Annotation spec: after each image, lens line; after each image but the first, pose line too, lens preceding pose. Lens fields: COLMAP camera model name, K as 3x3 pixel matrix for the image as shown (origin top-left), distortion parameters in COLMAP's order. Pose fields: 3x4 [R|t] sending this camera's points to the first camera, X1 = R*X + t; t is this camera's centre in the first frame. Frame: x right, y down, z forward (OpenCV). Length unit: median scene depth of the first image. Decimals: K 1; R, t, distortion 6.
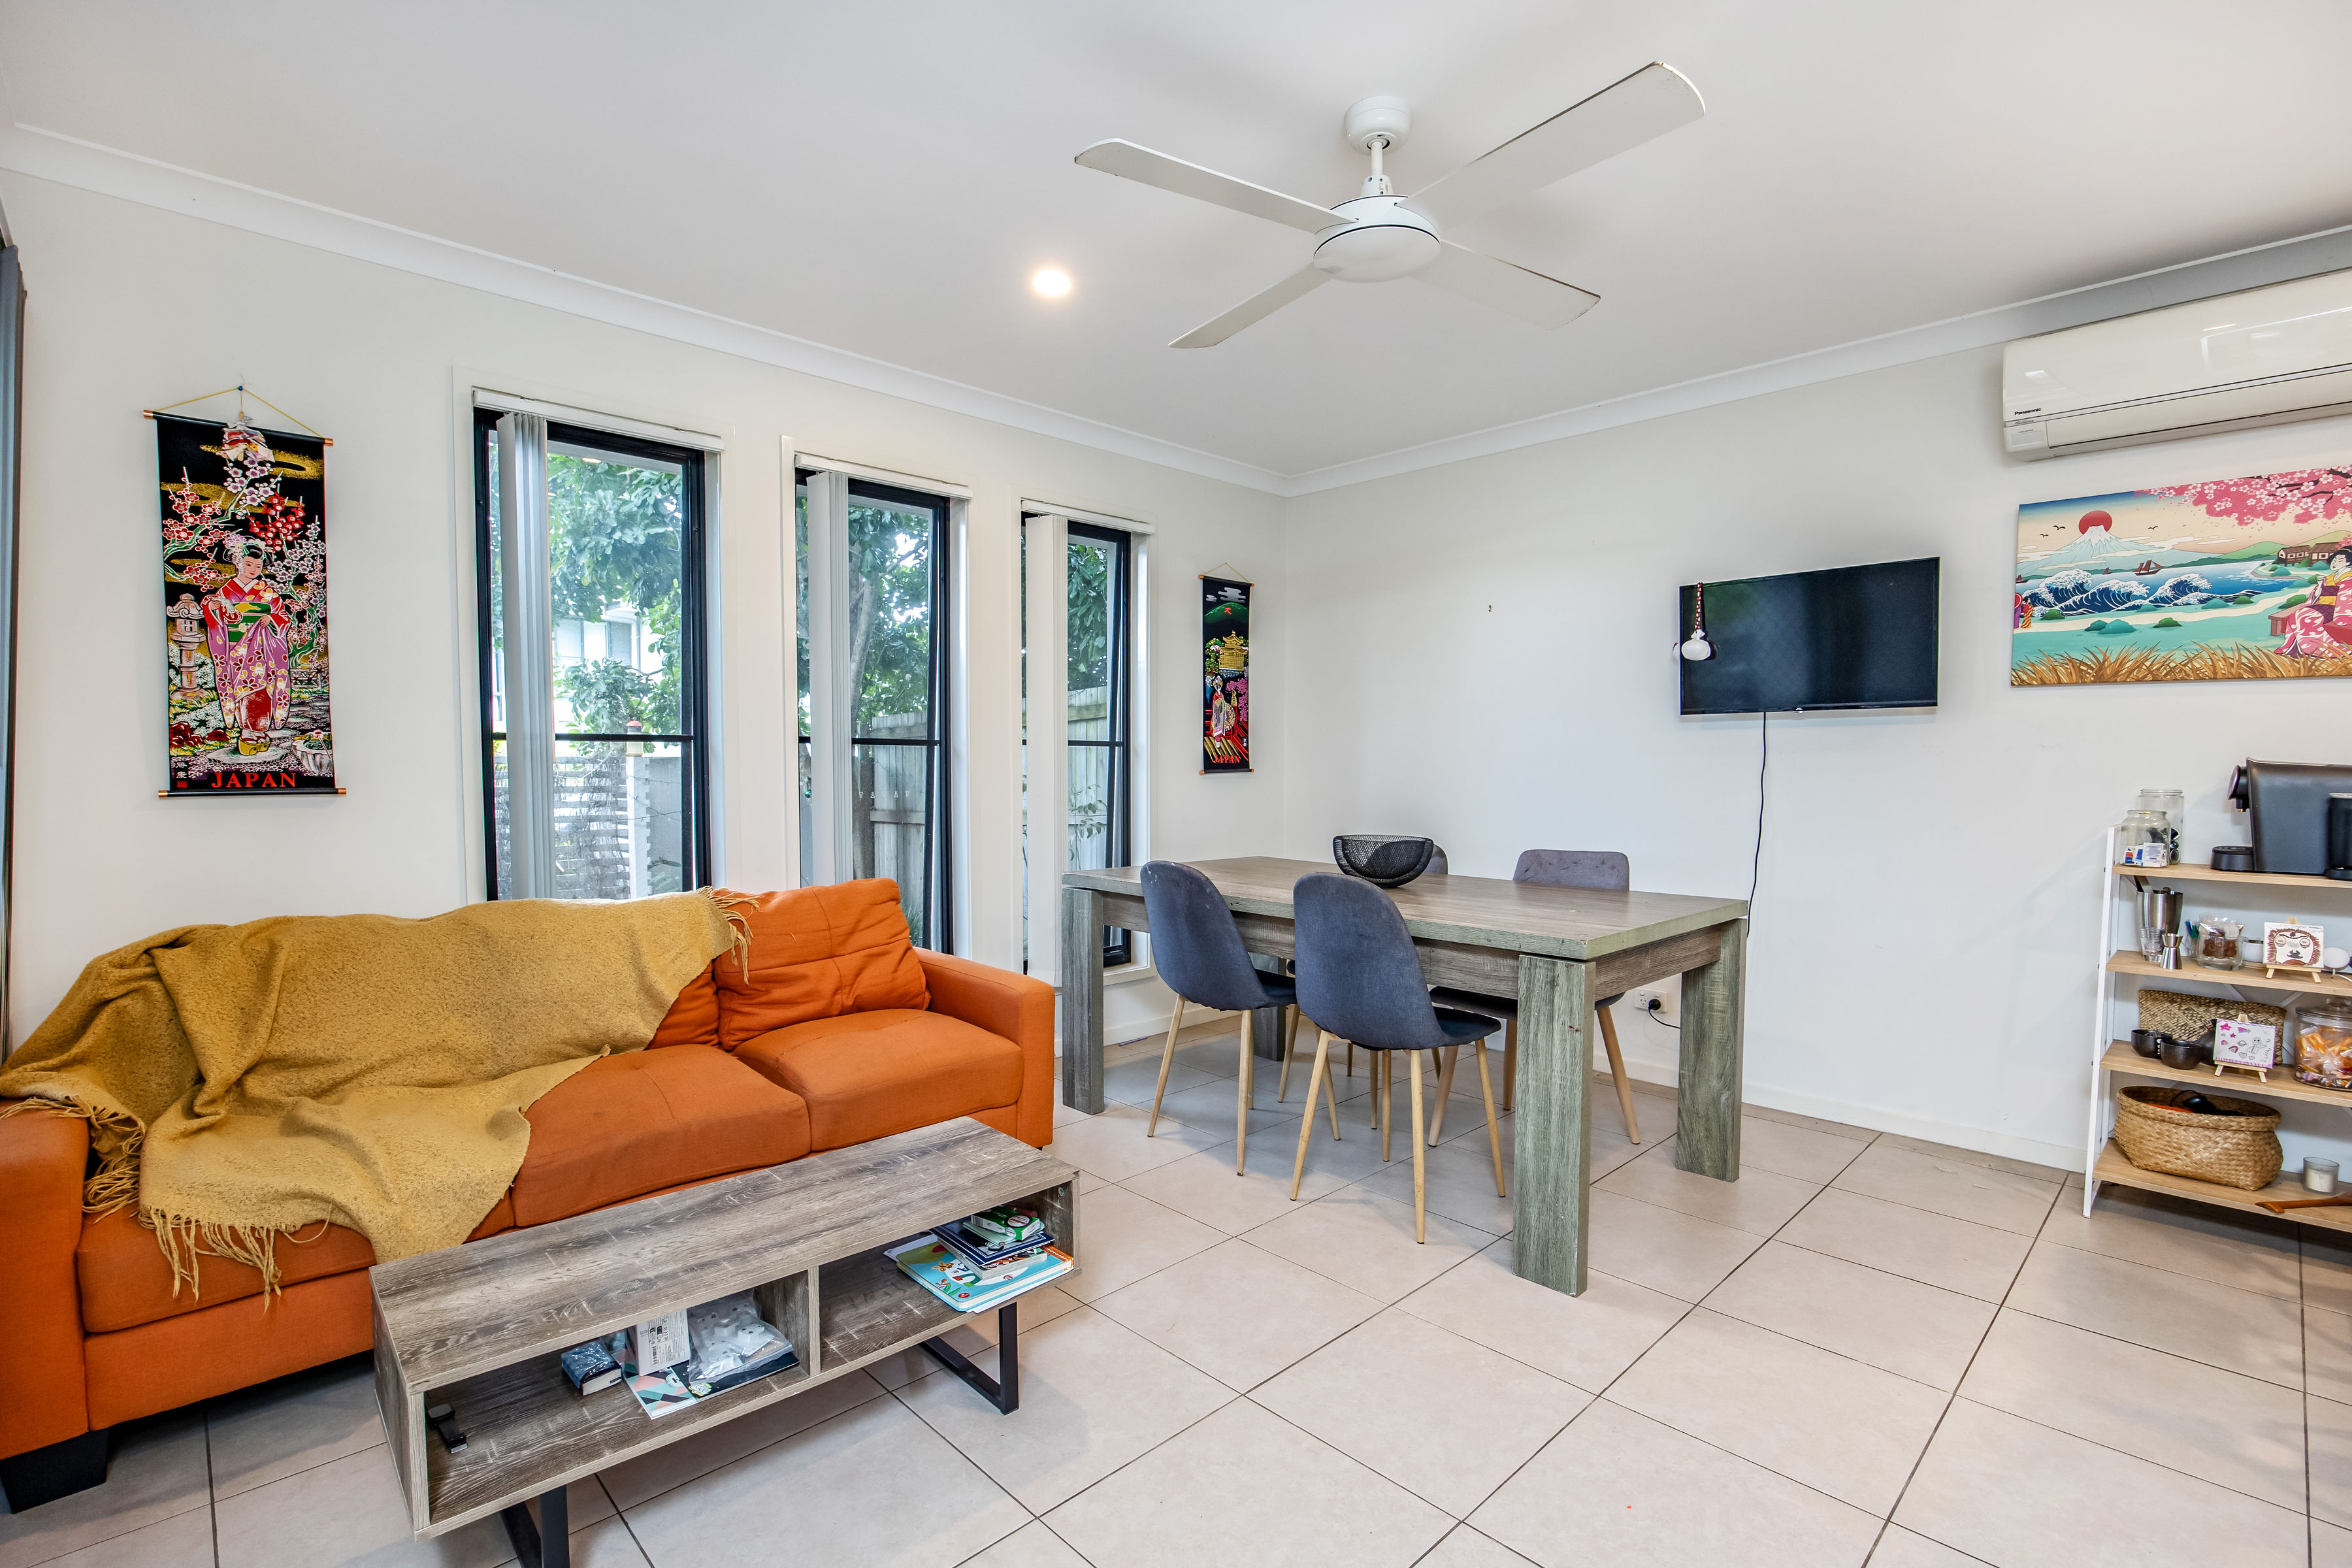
lens RADIAL K [[1064.0, 0, 1173.2], [0, 1064.0, 814.6], [0, 0, 1]] dist [-0.001799, 0.000422]
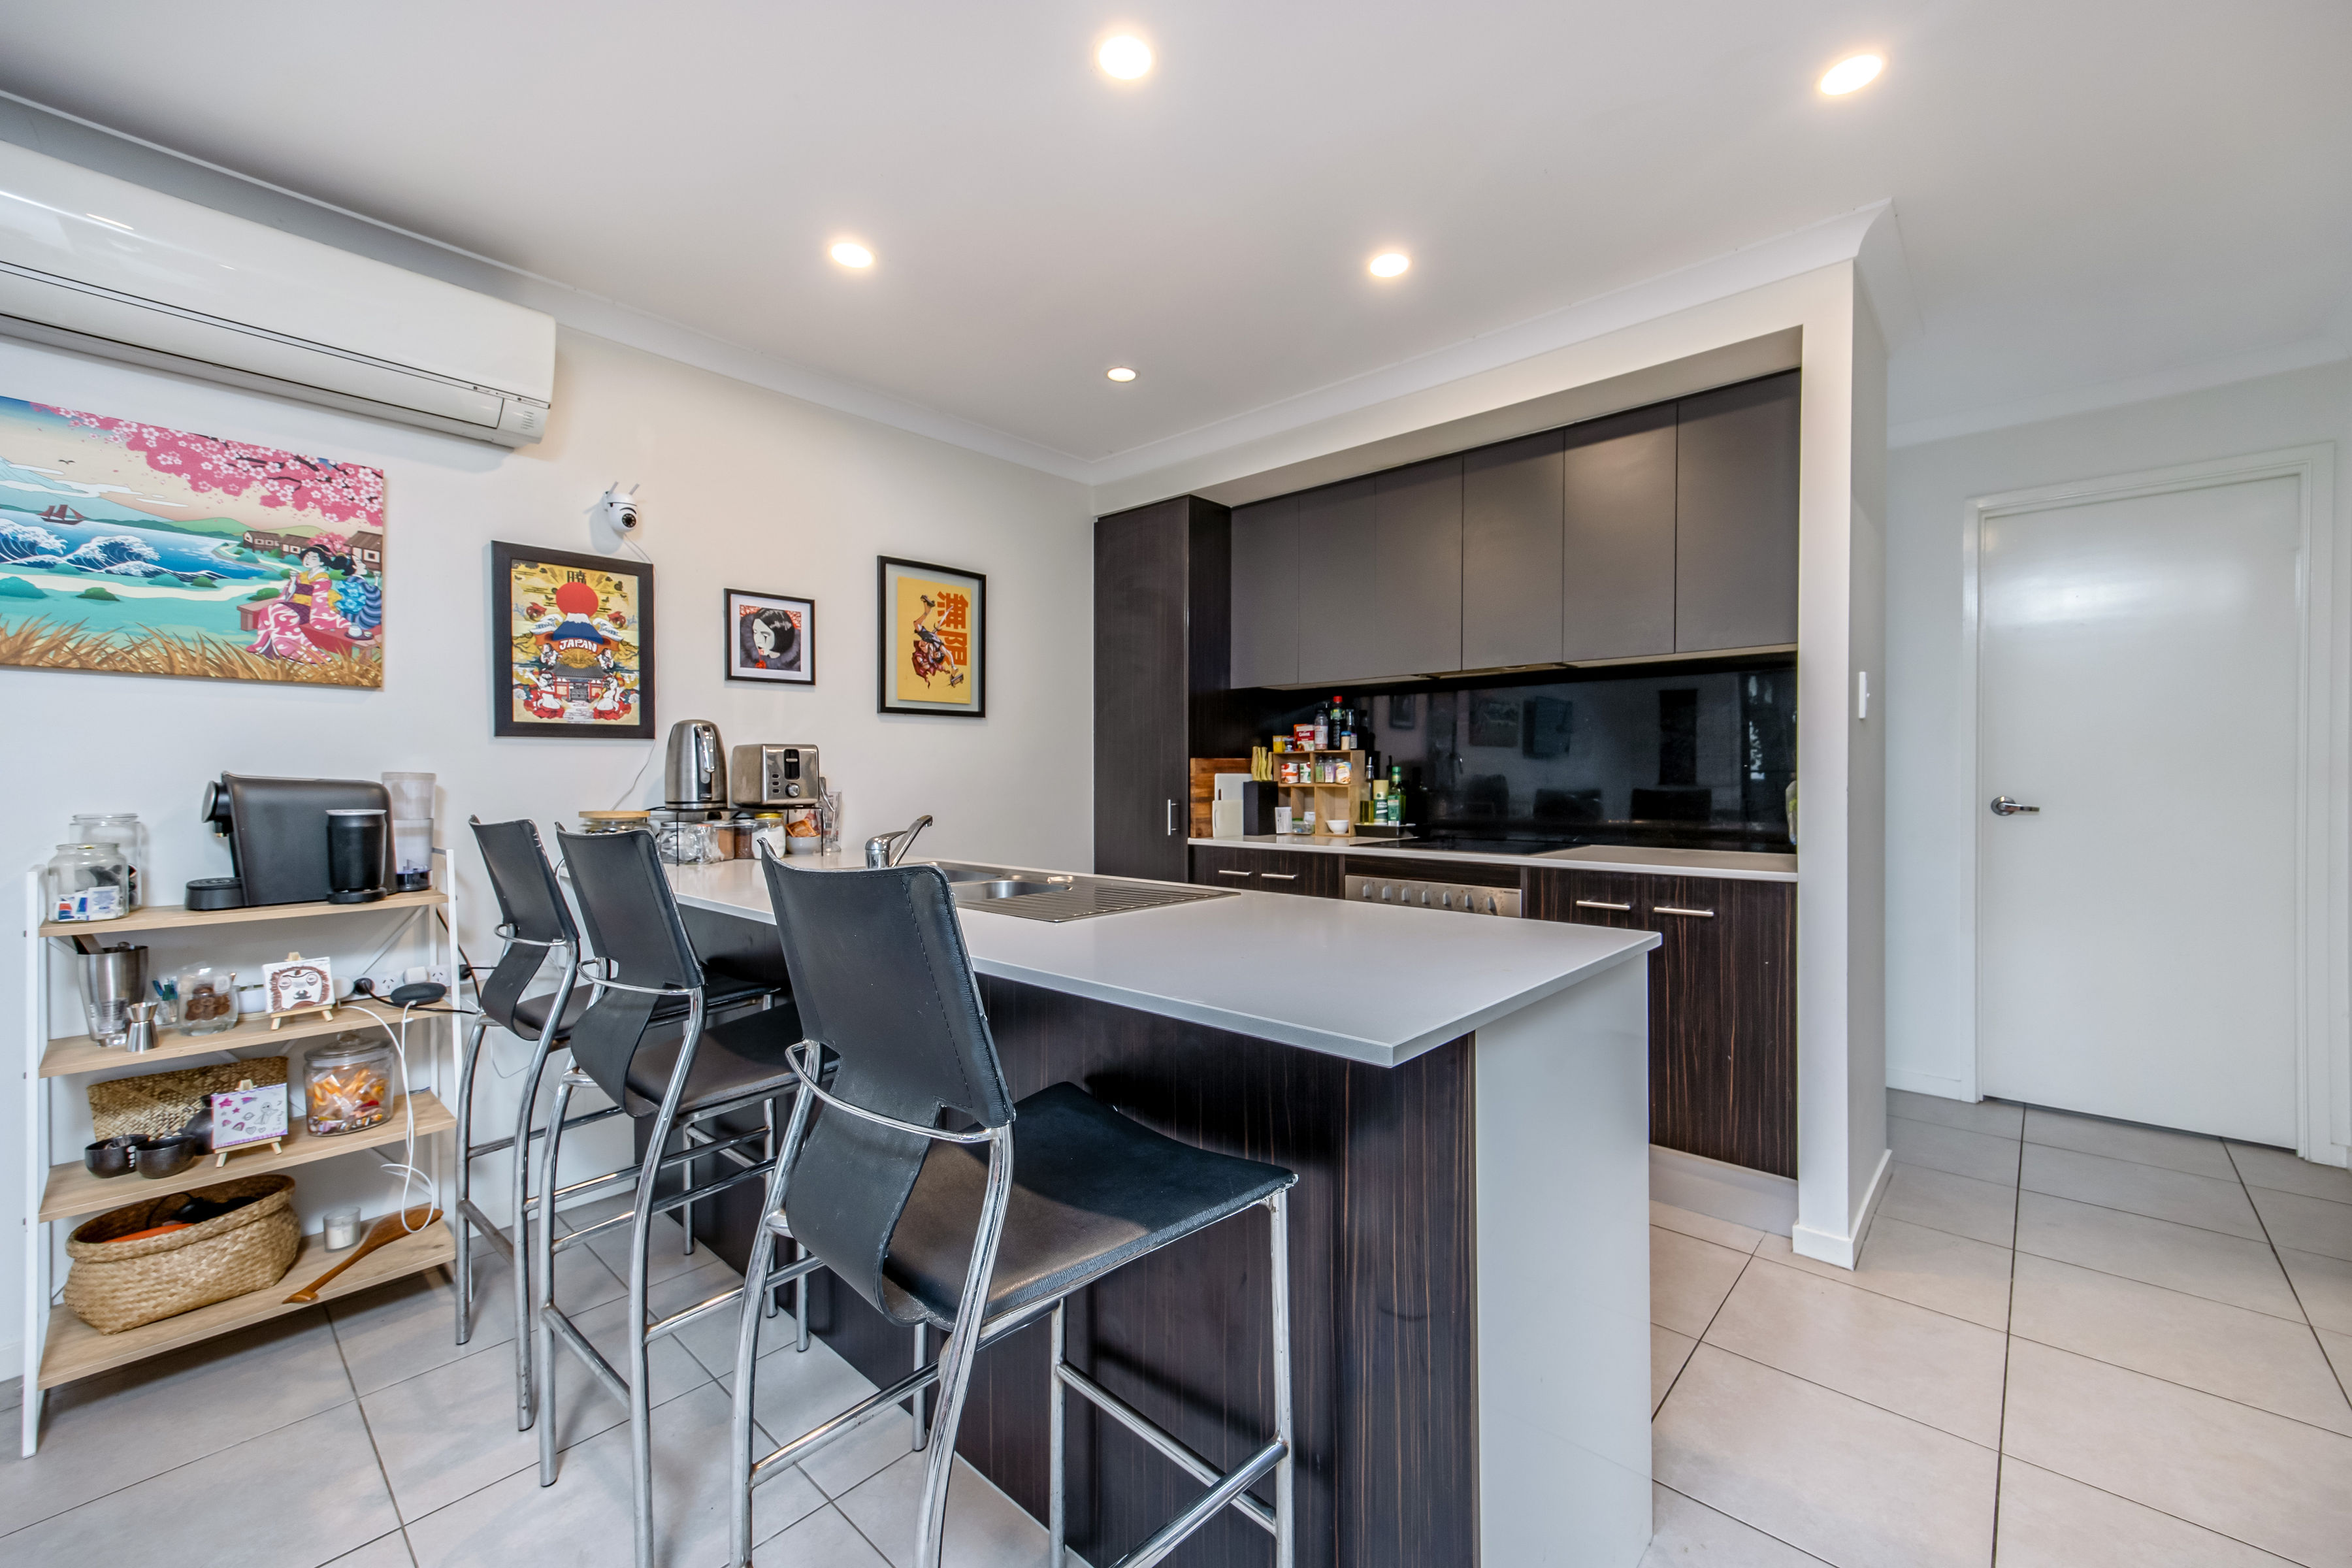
lens RADIAL K [[940.4, 0, 1265.1], [0, 940.4, 778.1], [0, 0, 1]] dist [0.000256, 0.000617]
pose [[-0.108922, -0.008587, 0.994013, 0.186804], [0.055965, 0.998324, 0.014757, -0.013744], [-0.992474, 0.057238, -0.108259, 0.269318]]
